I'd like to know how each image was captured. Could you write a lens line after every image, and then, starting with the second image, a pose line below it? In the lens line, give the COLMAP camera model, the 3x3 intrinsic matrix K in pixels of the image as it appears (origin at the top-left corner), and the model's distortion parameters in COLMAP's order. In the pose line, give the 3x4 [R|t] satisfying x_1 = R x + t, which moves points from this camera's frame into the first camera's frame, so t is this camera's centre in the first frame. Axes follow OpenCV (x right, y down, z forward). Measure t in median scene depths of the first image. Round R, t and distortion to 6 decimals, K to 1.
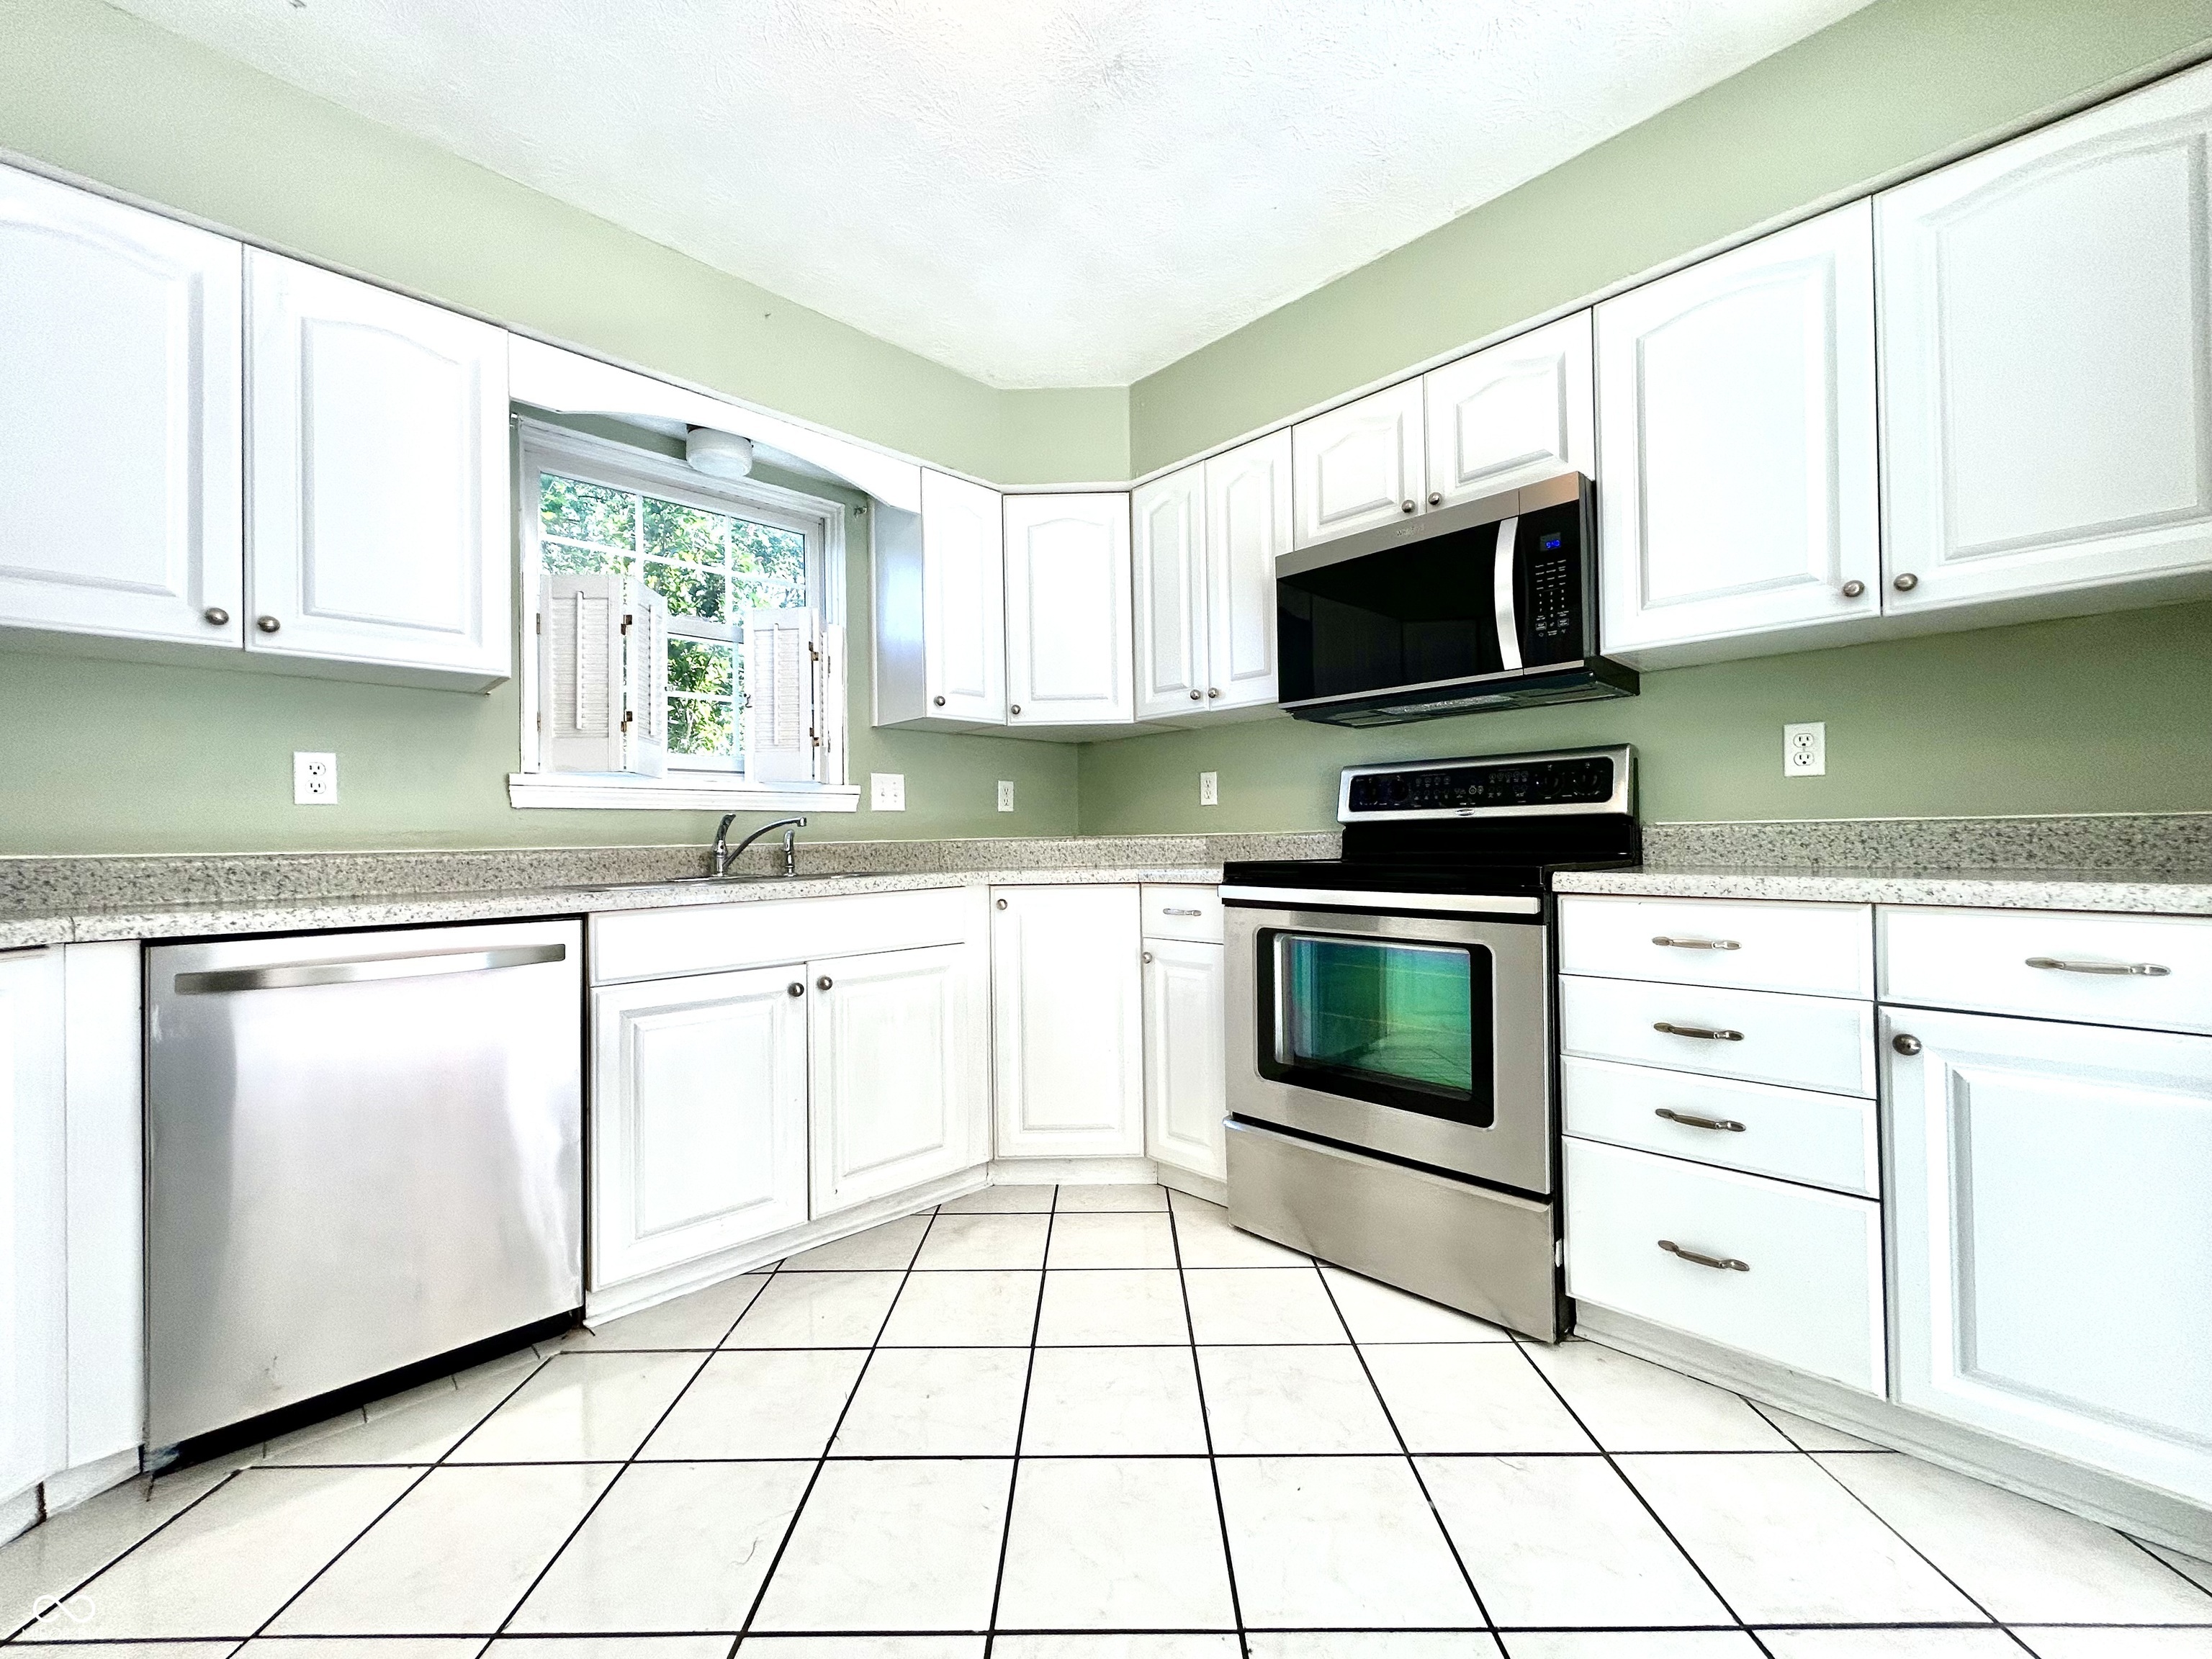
lens RADIAL K [[891.1, 0, 1096.2], [0, 891.1, 826.6], [0, 0, 1]] dist [0.000202, 0.000578]
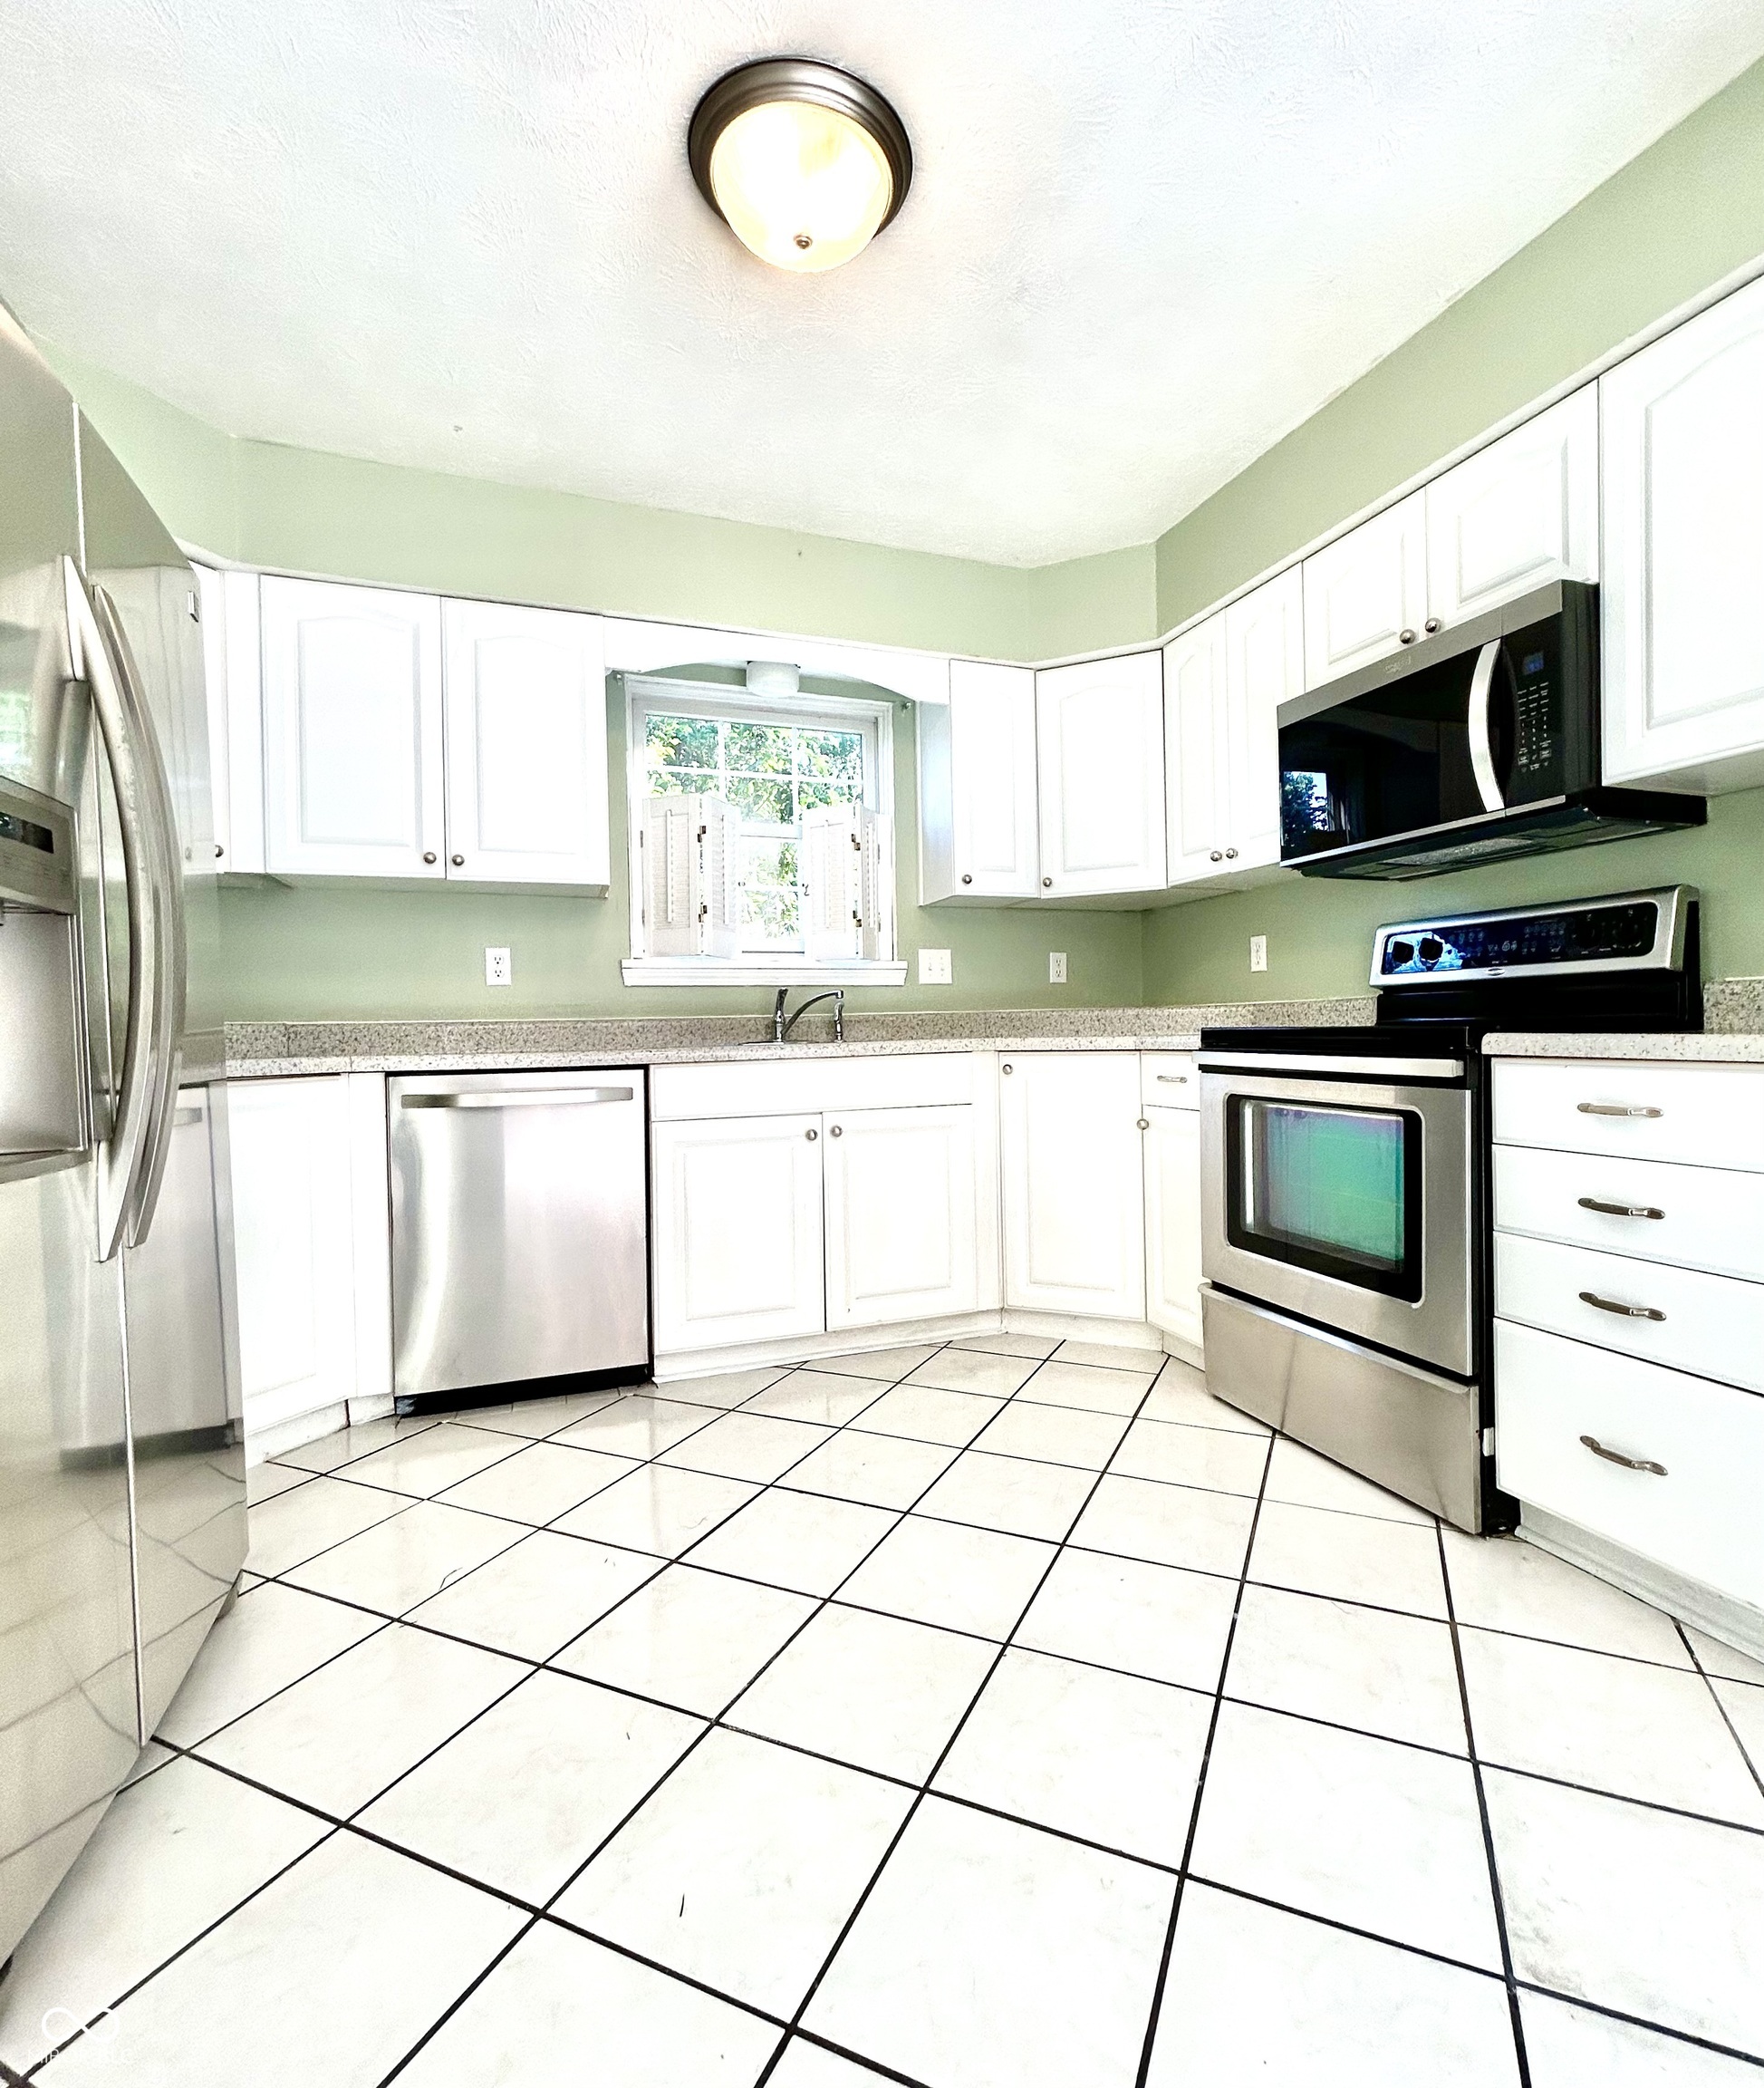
lens RADIAL K [[988.1, 0, 917.4], [0, 988.1, 1030.1], [0, 0, 1]] dist [0.003495, -0.000091]
pose [[0.917550, -0.000236, -0.397621, 0.299670], [0.010275, 0.999680, 0.023117, 0.014062], [0.397489, -0.025296, 0.917258, -0.137583]]
